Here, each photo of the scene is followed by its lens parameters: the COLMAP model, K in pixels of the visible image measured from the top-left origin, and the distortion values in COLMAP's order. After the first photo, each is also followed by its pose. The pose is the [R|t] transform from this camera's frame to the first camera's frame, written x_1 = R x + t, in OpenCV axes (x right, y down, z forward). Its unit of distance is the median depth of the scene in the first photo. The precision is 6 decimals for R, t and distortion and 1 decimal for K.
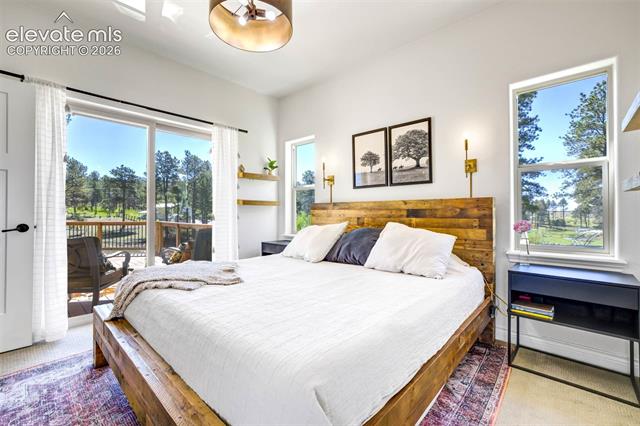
lens RADIAL K [[277.0, 0, 320.1], [0, 277.0, 212.3], [0, 0, 1]] dist [-0.030882, 0.012778]
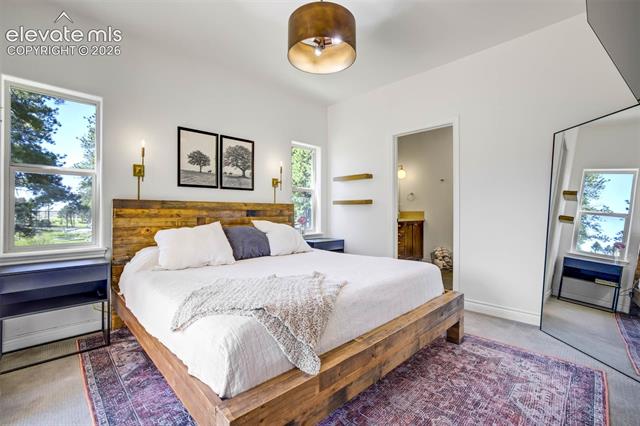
lens RADIAL K [[277.0, 0, 319.8], [0, 277.0, 211.4], [0, 0, 1]] dist [-0.030882, 0.012778]
pose [[0.059884, 0.004854, 0.998194, -0.828164], [-0.001639, 0.999987, -0.004765, 0.000656], [-0.998204, -0.001351, 0.059891, 0.541726]]
